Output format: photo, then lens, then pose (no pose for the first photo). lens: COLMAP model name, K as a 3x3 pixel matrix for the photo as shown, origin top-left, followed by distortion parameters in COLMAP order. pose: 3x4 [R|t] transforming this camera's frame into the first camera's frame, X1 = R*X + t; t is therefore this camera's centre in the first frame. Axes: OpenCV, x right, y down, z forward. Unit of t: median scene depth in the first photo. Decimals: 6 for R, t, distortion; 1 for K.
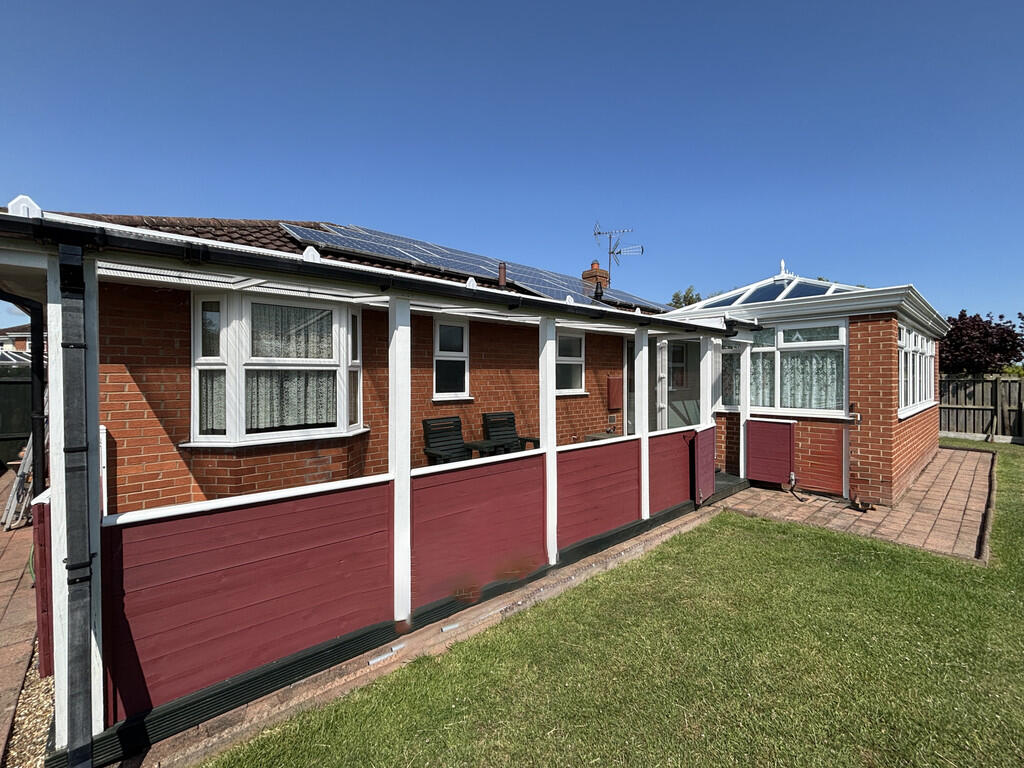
lens RADIAL K [[418.7, 0, 507.4], [0, 418.7, 382.2], [0, 0, 1]] dist [-0.016653, -0.000648]
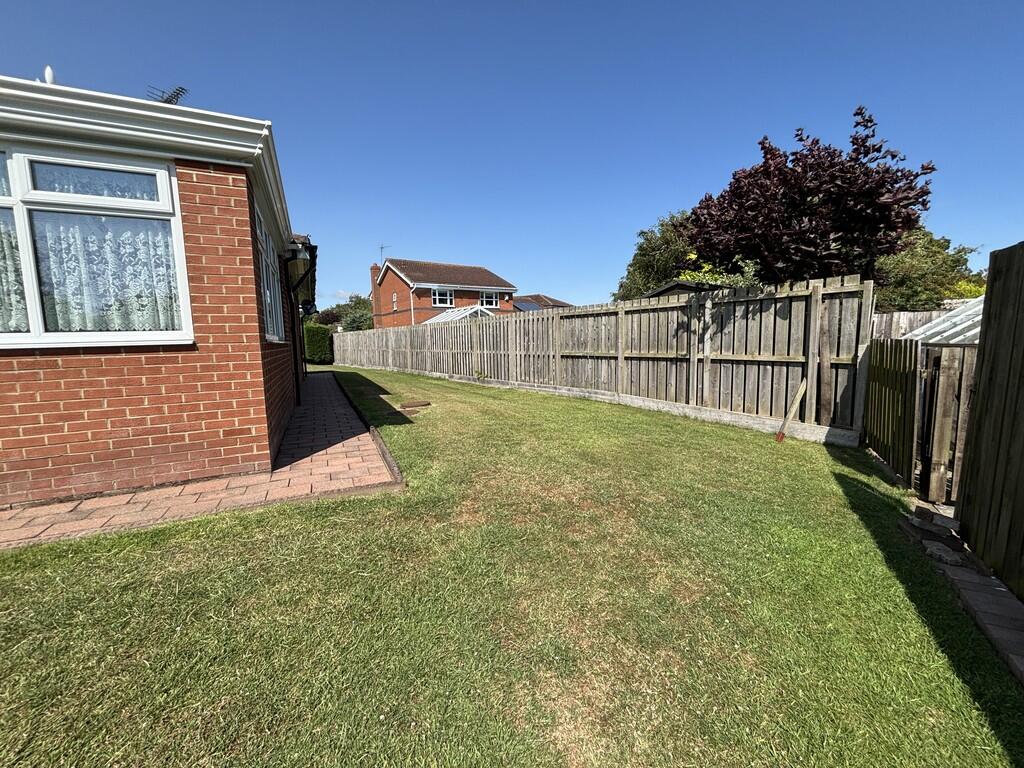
lens RADIAL K [[410.9, 0, 514.1], [0, 410.9, 383.2], [0, 0, 1]] dist [-0.004922, 0.000533]
pose [[0.966314, 0.013300, -0.257023, 2.076340], [0.009896, 0.996005, 0.088746, 0.095262], [0.257176, -0.088300, 0.962322, 1.040805]]
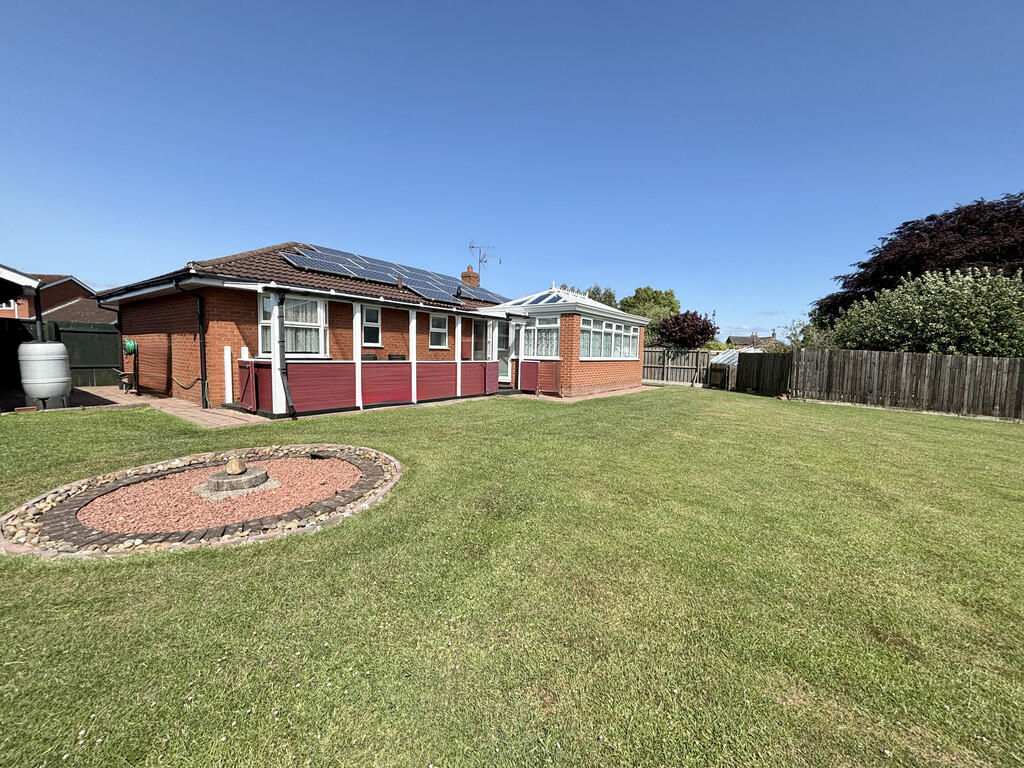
lens RADIAL K [[410.9, 0, 521.4], [0, 410.9, 384.1], [0, 0, 1]] dist [-0.004922, 0.000533]
pose [[0.971824, 0.006084, 0.235631, 0.101114], [-0.020947, 0.997941, 0.060625, 0.087436], [-0.234777, -0.063853, 0.969950, -1.101733]]
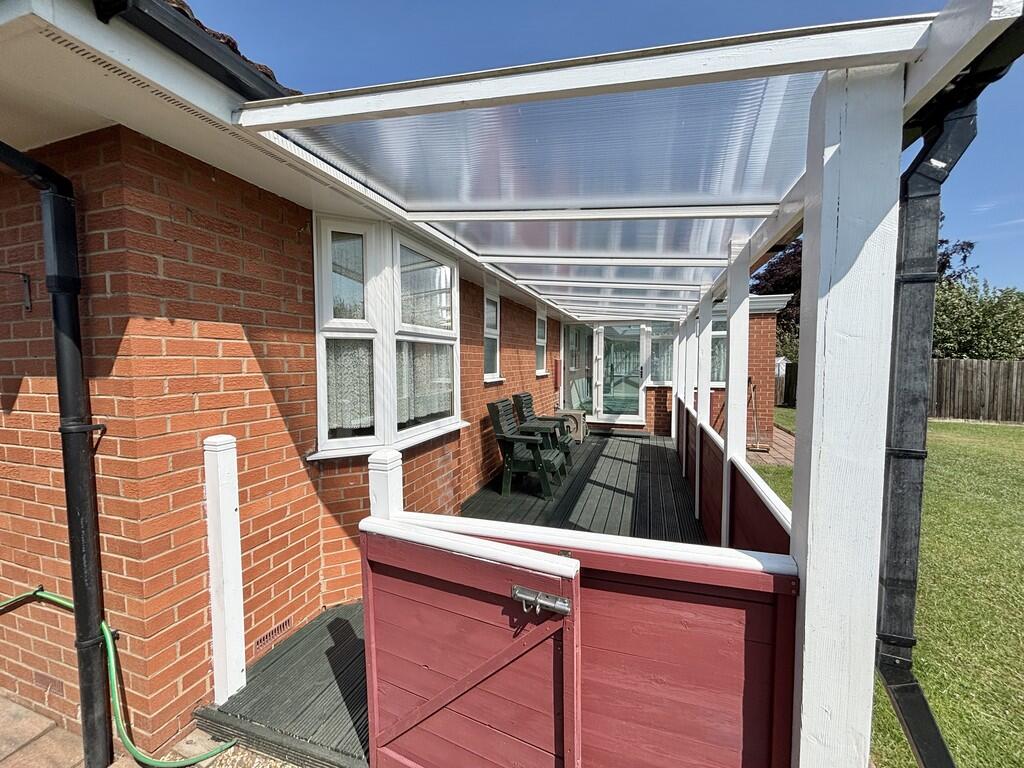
lens RADIAL K [[410.9, 0, 512.1], [0, 410.9, 387.3], [0, 0, 1]] dist [-0.004922, 0.000533]
pose [[0.855710, -0.033076, 0.516398, -0.551829], [0.008289, 0.998703, 0.050233, 0.010809], [-0.517389, -0.038705, 0.854874, 0.204664]]
